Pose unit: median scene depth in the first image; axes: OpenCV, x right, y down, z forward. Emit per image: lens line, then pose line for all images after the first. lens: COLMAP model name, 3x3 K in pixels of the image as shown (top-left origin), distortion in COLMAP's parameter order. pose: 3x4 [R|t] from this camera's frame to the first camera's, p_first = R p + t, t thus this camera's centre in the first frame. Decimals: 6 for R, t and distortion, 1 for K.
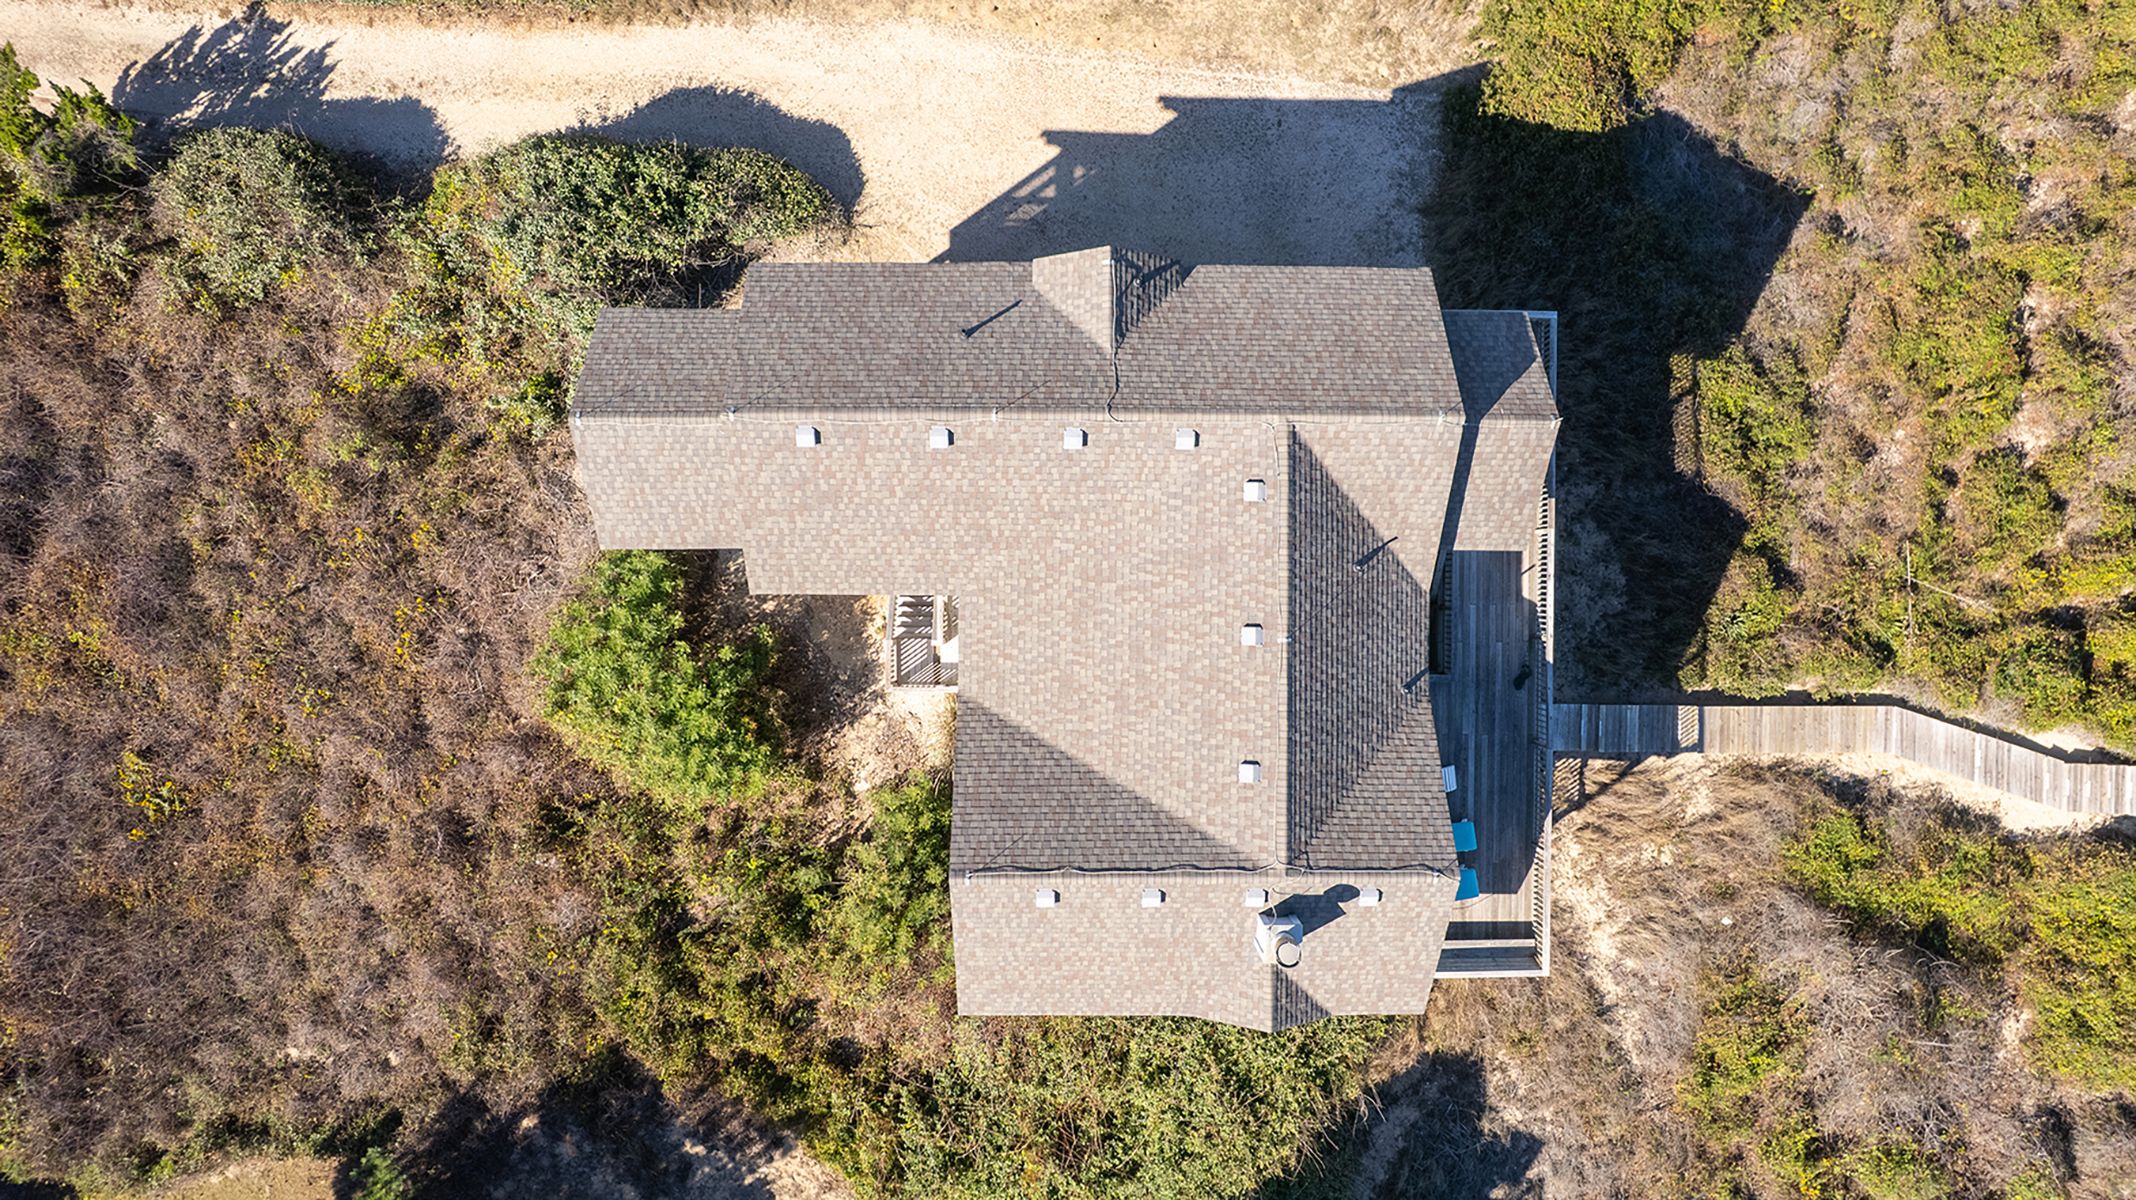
lens RADIAL K [[1374.7, 0, 1058.0], [0, 1374.7, 595.3], [0, 0, 1]] dist [-0.072616, 0.064033]
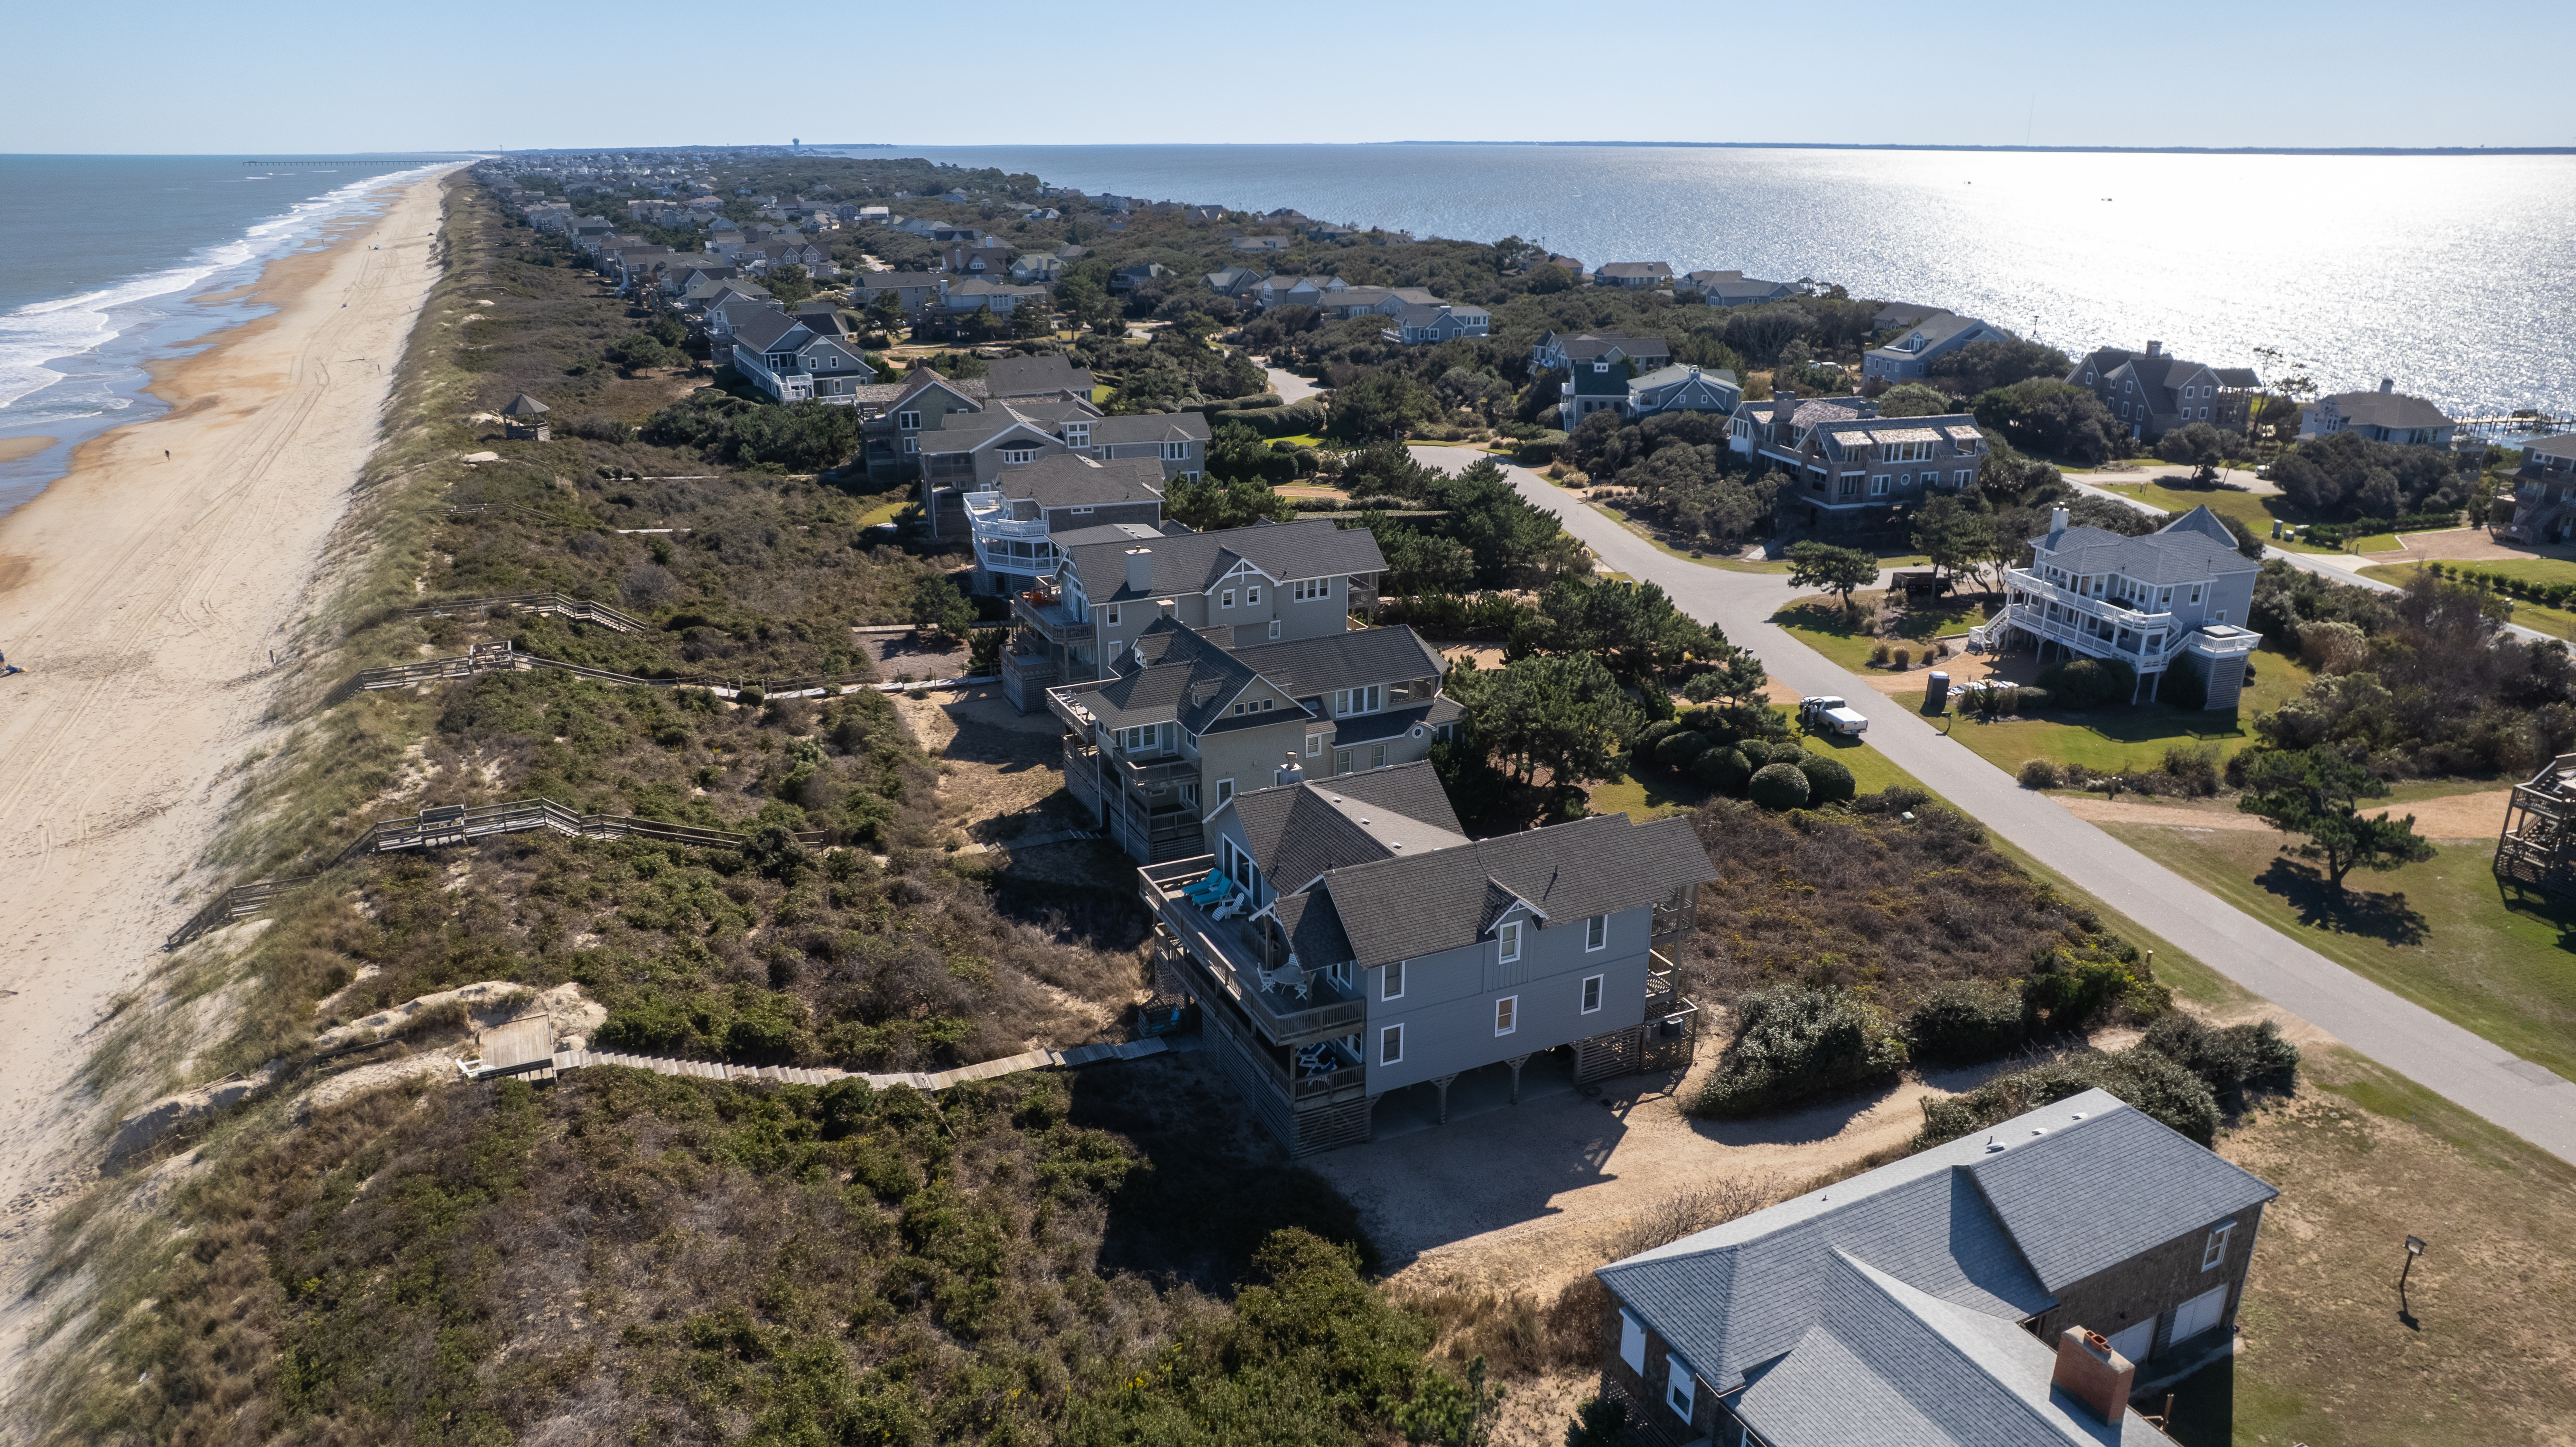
lens RADIAL K [[1657.8, 0, 1276.0], [0, 1657.8, 717.9], [0, 0, 1]] dist [-0.072616, 0.064033]
pose [[-0.905580, 0.149578, -0.396927, 0.924243], [-0.424173, -0.317130, 0.848237, -1.499193], [0.001000, 0.936512, 0.350634, -0.049568]]
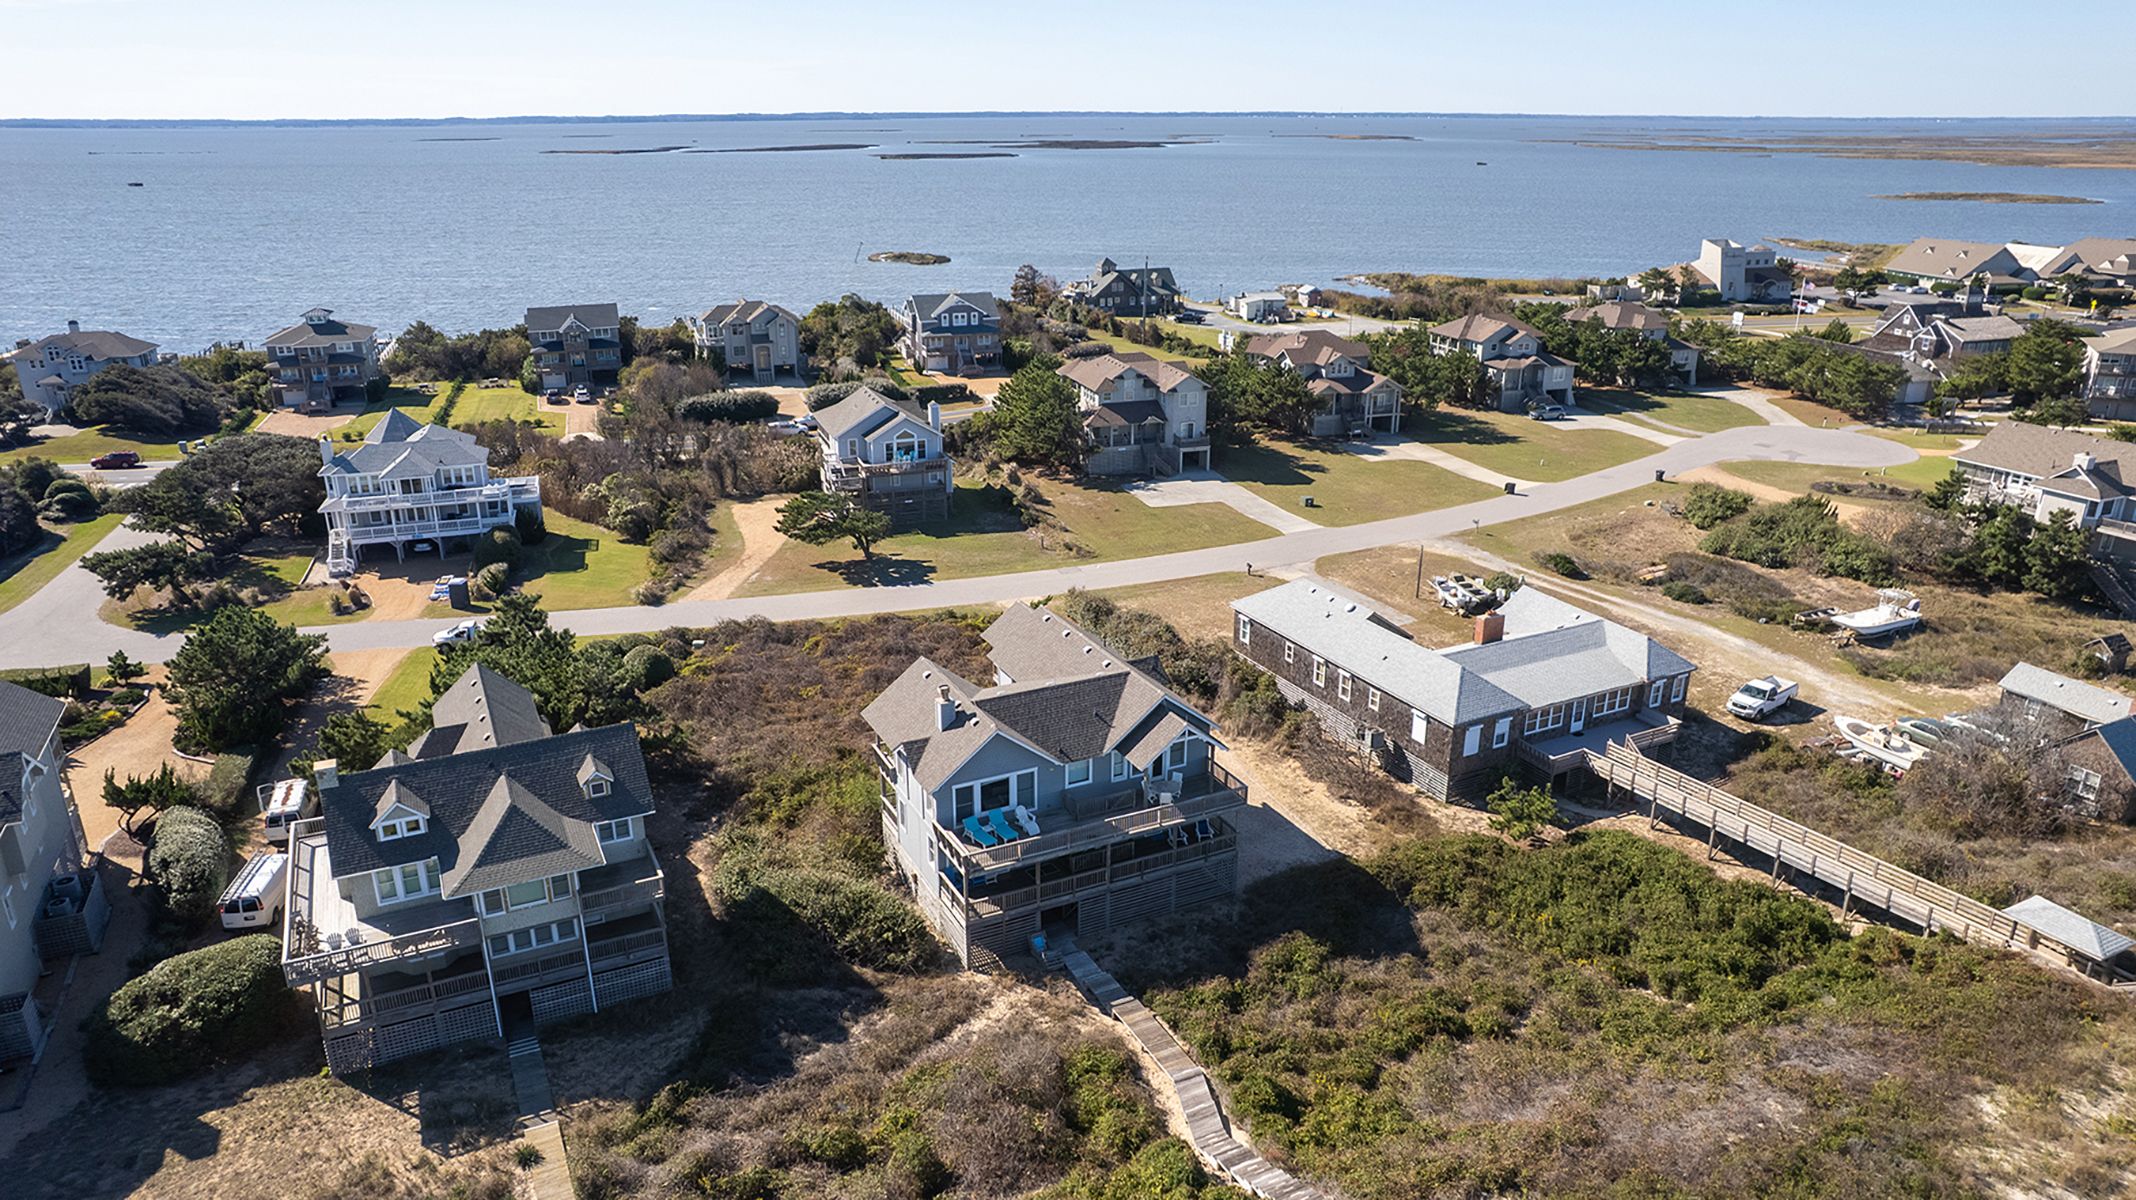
lens RADIAL K [[1374.7, 0, 1058.0], [0, 1374.7, 595.3], [0, 0, 1]] dist [-0.072616, 0.064033]
pose [[0.431995, 0.307829, -0.847716, 1.647181], [-0.901761, 0.132384, -0.411464, 0.775696], [-0.014436, 0.942187, 0.334777, -0.011785]]
